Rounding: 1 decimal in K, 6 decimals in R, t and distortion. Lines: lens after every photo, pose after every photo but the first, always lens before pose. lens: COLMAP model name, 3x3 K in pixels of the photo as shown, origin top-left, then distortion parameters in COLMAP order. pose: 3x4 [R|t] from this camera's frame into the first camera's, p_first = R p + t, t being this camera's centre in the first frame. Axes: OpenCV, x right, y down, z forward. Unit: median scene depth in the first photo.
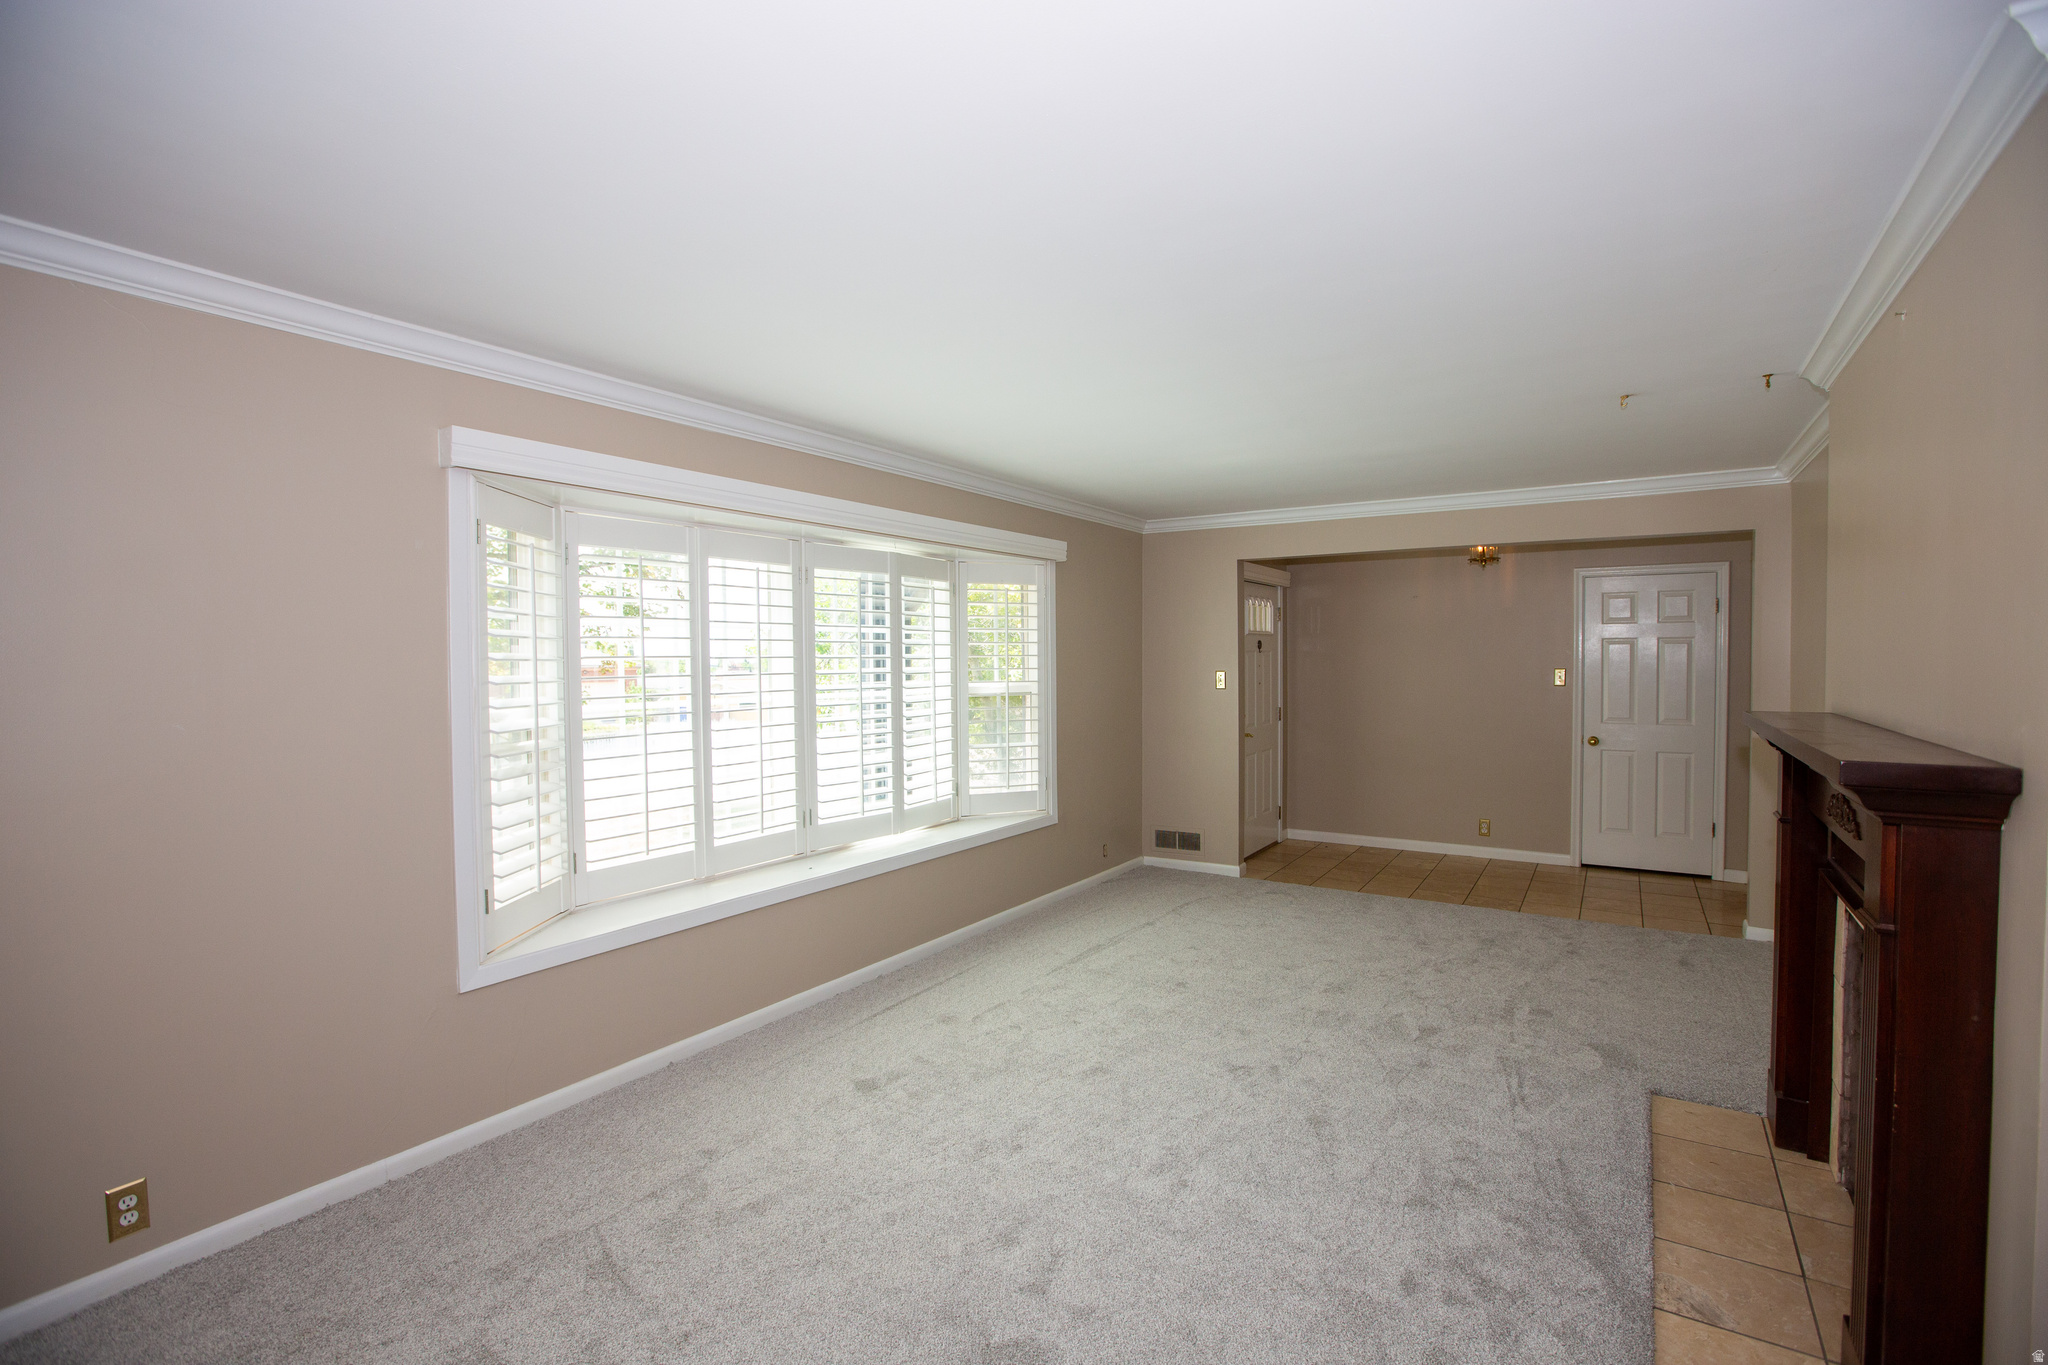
lens RADIAL K [[947.2, 0, 1025.2], [0, 947.2, 671.7], [0, 0, 1]] dist [-0.002221, 0.000198]
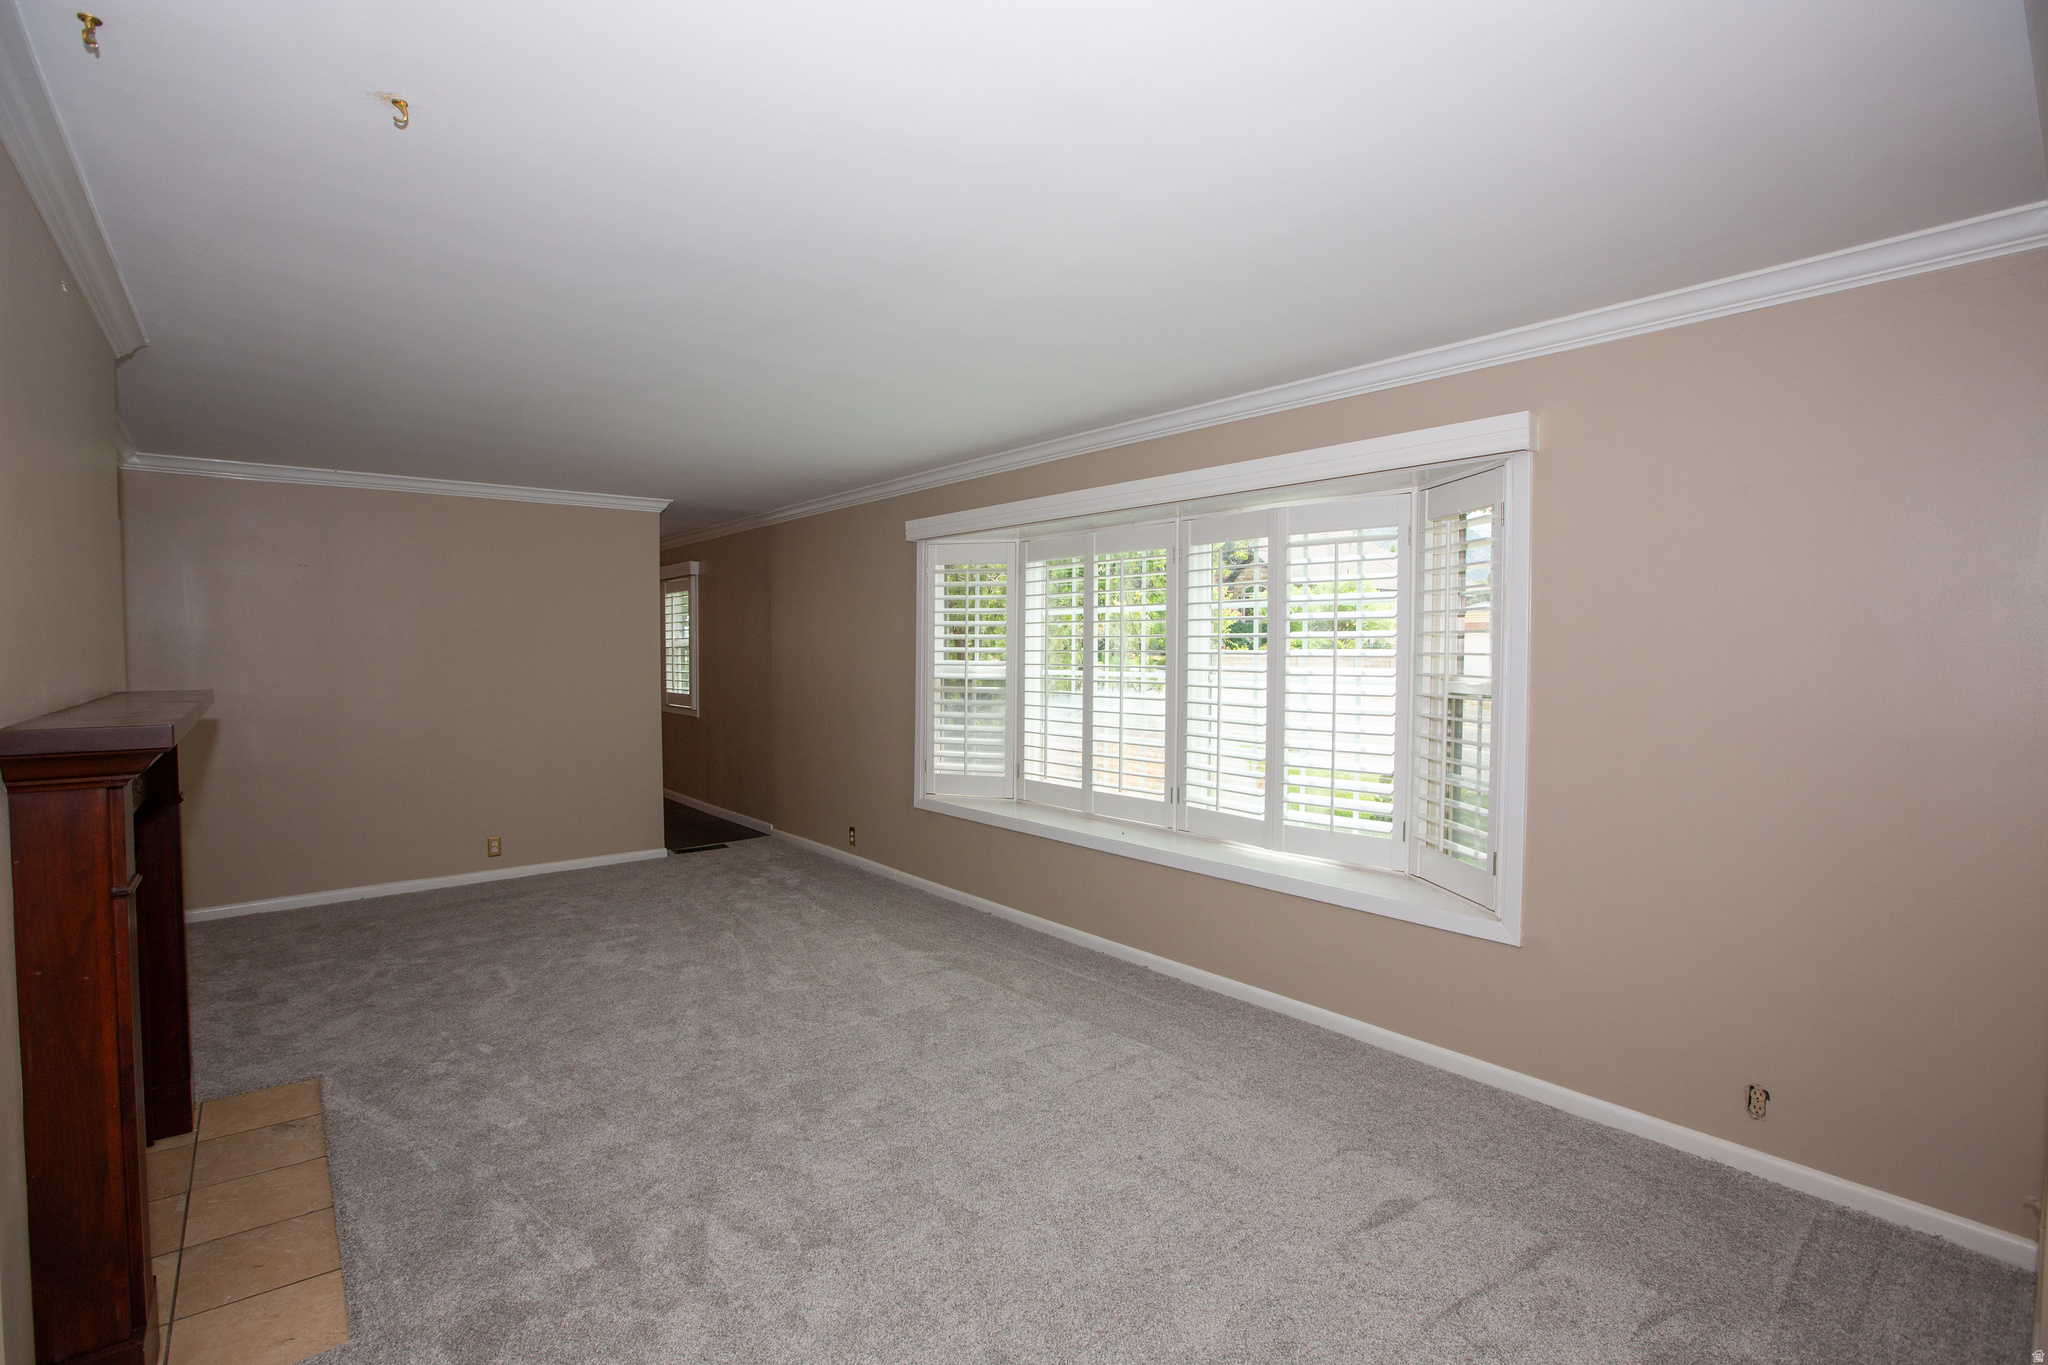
lens RADIAL K [[969.1, 0, 1024.0], [0, 969.1, 682.5], [0, 0, 1]] dist [-0.016326, 0.000183]
pose [[-0.289313, 0.044217, -0.956213, 0.914276], [-0.014415, 0.998618, 0.050539, -0.017620], [0.957126, 0.028405, -0.288276, 1.301418]]
